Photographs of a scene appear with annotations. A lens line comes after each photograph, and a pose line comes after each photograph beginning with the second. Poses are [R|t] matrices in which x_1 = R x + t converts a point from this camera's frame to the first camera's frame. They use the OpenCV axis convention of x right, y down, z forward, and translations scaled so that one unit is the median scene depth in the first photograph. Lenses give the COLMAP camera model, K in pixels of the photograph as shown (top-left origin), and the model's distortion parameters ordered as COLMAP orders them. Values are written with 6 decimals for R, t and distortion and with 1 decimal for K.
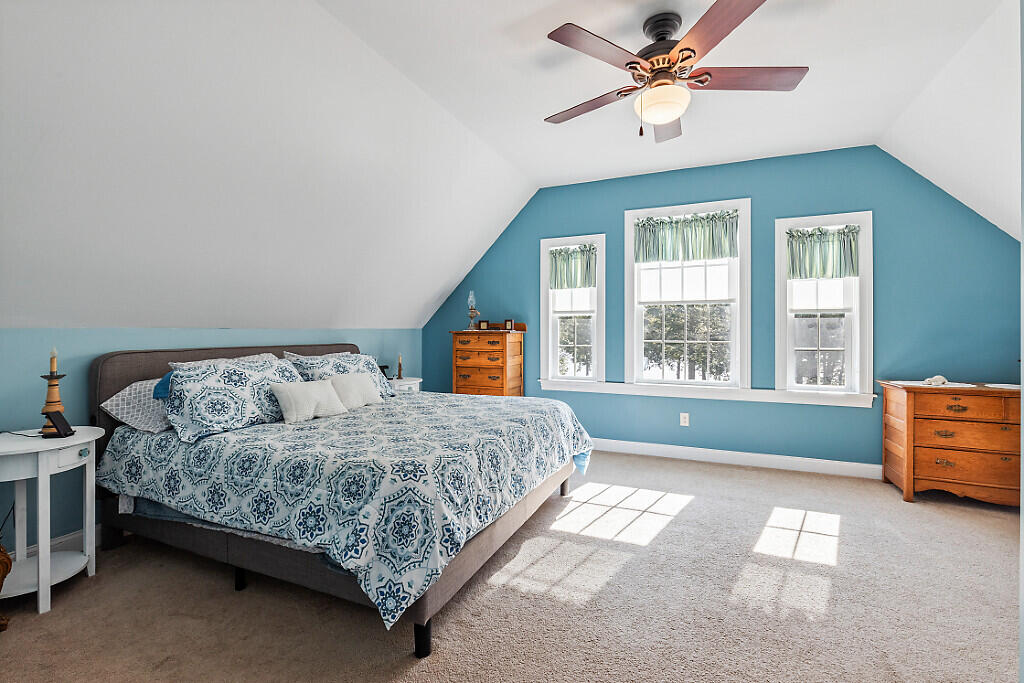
lens RADIAL K [[458.7, 0, 508.2], [0, 458.7, 333.9], [0, 0, 1]] dist [0.001811, -0.000142]
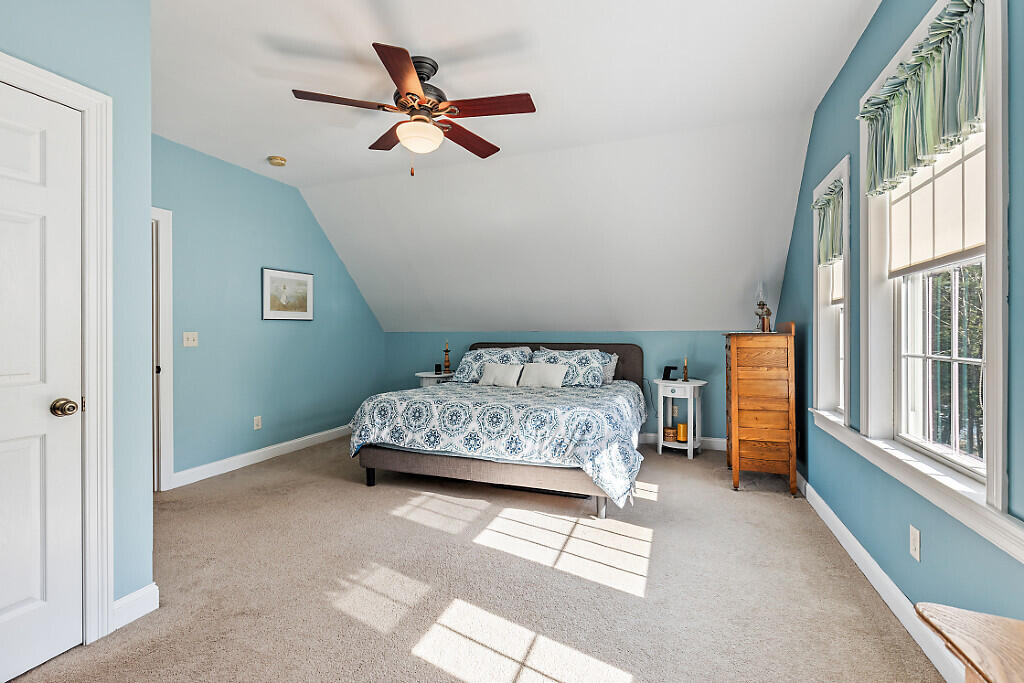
lens RADIAL K [[458.7, 0, 508.2], [0, 458.7, 333.9], [0, 0, 1]] dist [0.001811, -0.000142]
pose [[0.055670, -0.000352, -0.998449, 1.252389], [-0.004318, 0.999991, -0.000594, -0.002158], [0.998440, 0.004344, 0.055668, 0.961127]]
